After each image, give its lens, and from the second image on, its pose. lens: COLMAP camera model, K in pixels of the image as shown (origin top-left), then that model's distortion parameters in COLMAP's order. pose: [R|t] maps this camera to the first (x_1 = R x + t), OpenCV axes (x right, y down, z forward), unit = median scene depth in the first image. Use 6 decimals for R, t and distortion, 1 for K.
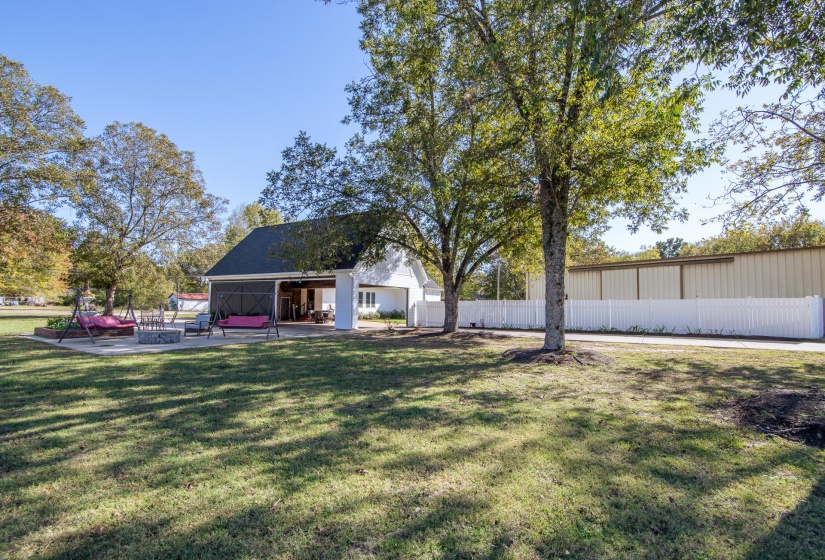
lens RADIAL K [[362.4, 0, 410.8], [0, 362.4, 284.2], [0, 0, 1]] dist [0.000175, 0.001106]
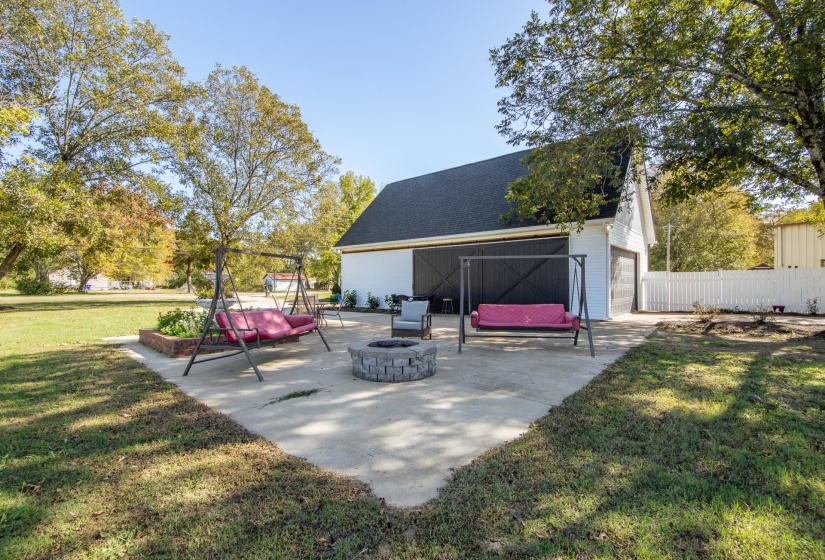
lens RADIAL K [[333.6, 0, 412.5], [0, 333.6, 280.0], [0, 0, 1]] dist [-0.023040, 0.000082]
pose [[0.992253, -0.019489, -0.122694, -0.264705], [0.025292, 0.998625, 0.045920, 0.015147], [0.121630, -0.048667, 0.991382, 0.264306]]
